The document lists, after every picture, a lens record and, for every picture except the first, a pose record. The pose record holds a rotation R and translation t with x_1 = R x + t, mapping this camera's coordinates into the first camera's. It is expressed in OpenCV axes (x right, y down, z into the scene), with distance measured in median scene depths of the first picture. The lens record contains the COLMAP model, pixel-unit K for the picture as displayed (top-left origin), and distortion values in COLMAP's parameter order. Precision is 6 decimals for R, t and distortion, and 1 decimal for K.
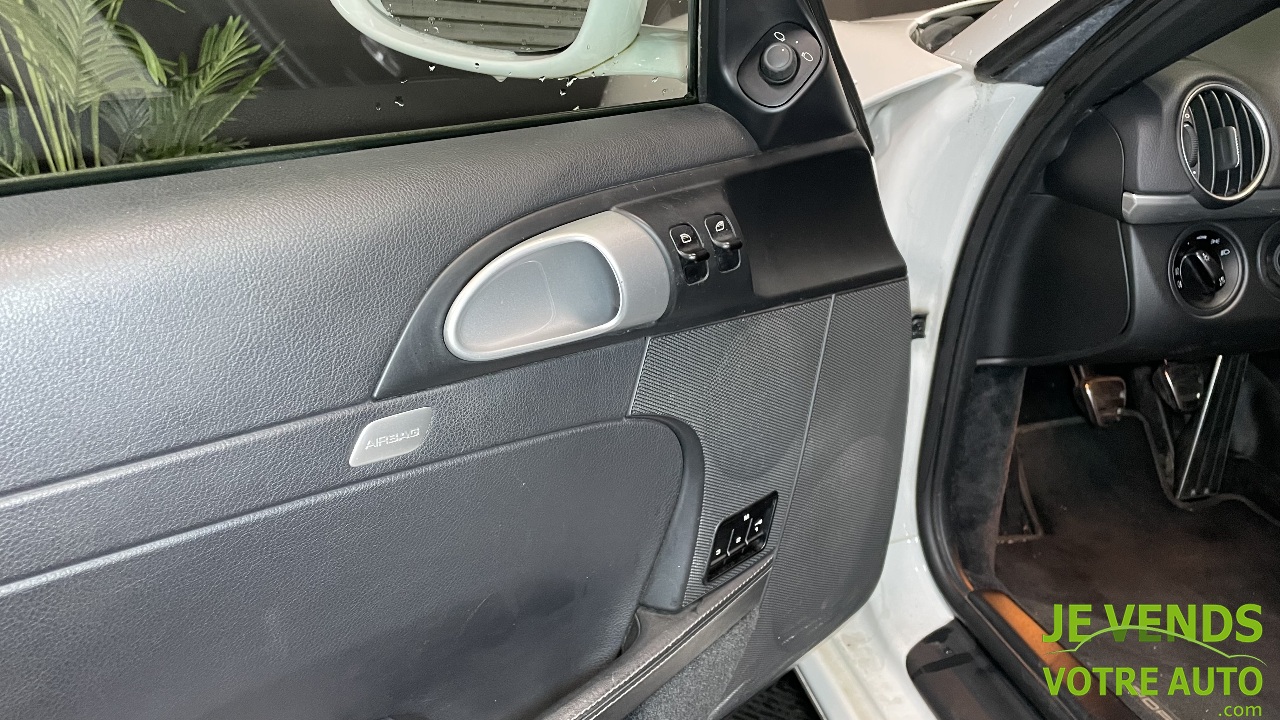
lens RADIAL K [[967.3, 0, 633.2], [0, 967.3, 361.1], [0, 0, 1]] dist [0.094276, -0.136504]
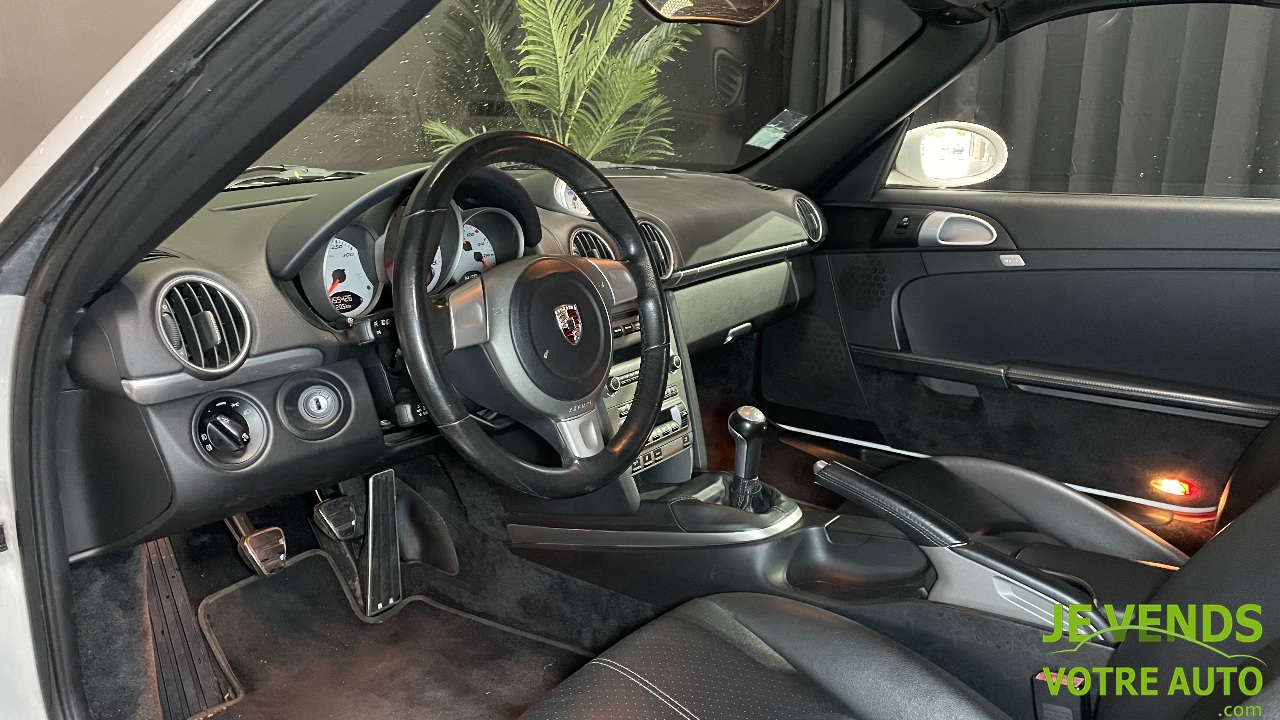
lens RADIAL K [[967.3, 0, 633.2], [0, 967.3, 361.1], [0, 0, 1]] dist [0.094276, -0.136504]
pose [[0.775821, -0.165057, 0.608981, 0.262414], [0.263329, 0.961803, -0.074787, 0.038784], [-0.573376, 0.218384, 0.789651, -0.193224]]
